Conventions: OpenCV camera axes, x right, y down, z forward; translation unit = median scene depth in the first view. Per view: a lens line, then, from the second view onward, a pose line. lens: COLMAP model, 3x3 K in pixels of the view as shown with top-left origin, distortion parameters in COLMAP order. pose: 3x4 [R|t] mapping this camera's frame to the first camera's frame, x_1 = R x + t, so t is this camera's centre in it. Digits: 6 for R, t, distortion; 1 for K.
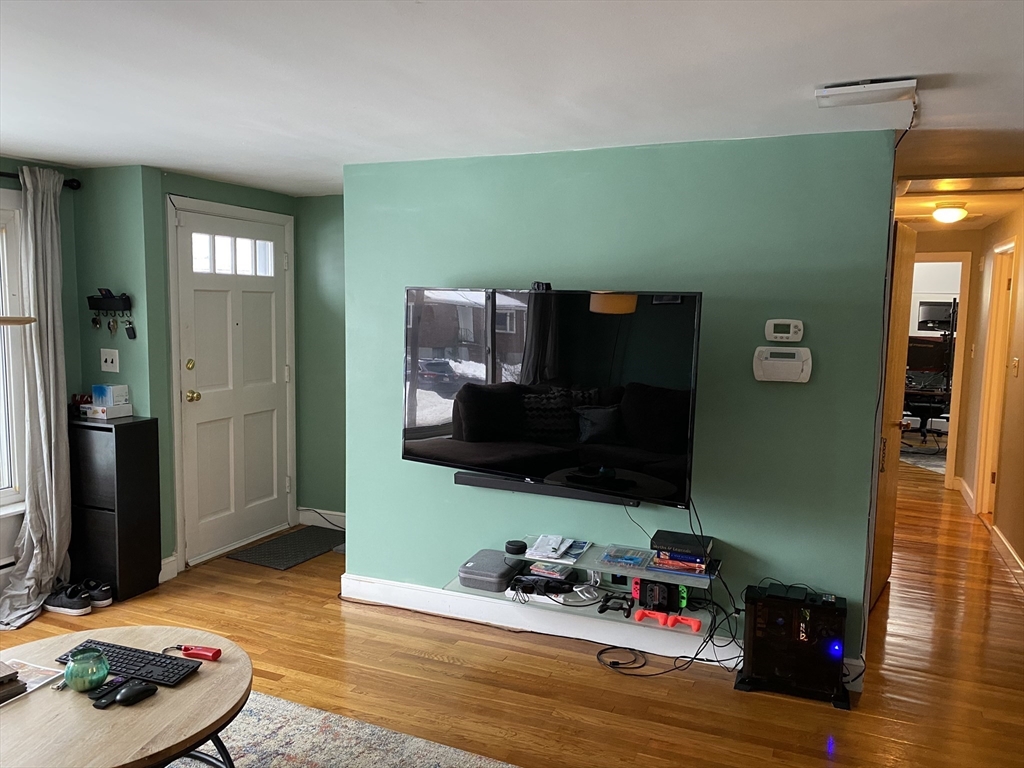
lens RADIAL K [[784.8, 0, 510.6], [0, 784.8, 387.9], [0, 0, 1]] dist [0.042336, -0.047355]
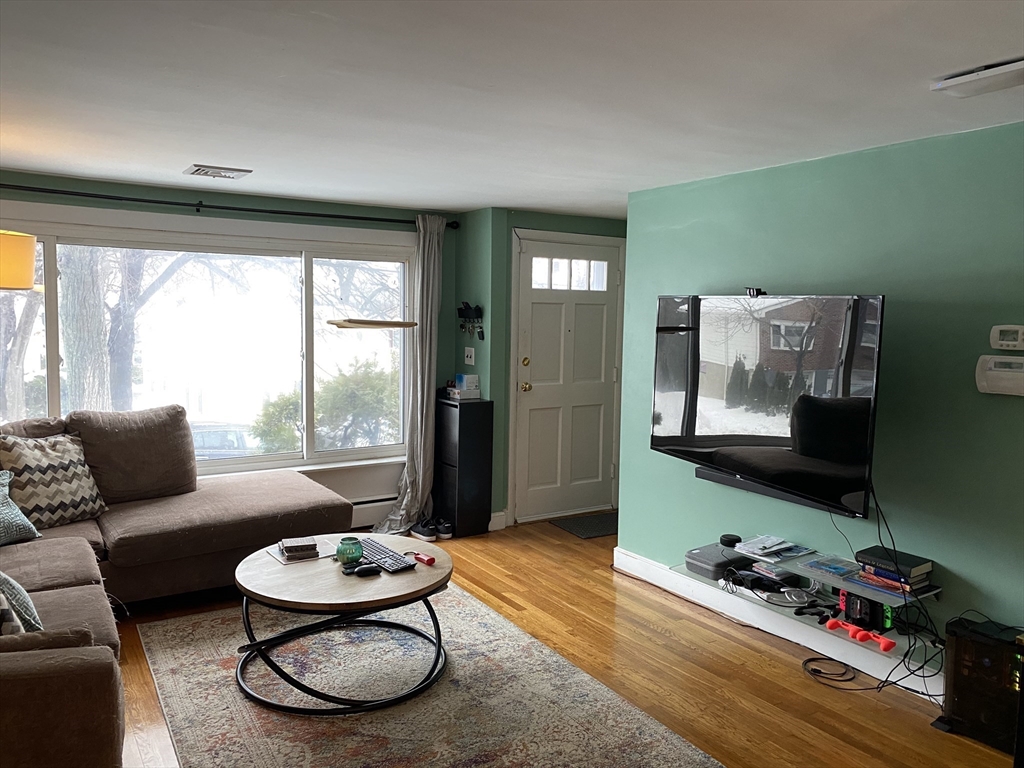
lens RADIAL K [[784.8, 0, 525.6], [0, 784.8, 383.1], [0, 0, 1]] dist [0.042336, -0.047355]
pose [[0.831259, 0.048011, -0.553808, 0.330027], [-0.064542, 0.997861, -0.010370, 0.019793], [0.552125, 0.044364, 0.832580, -0.041316]]
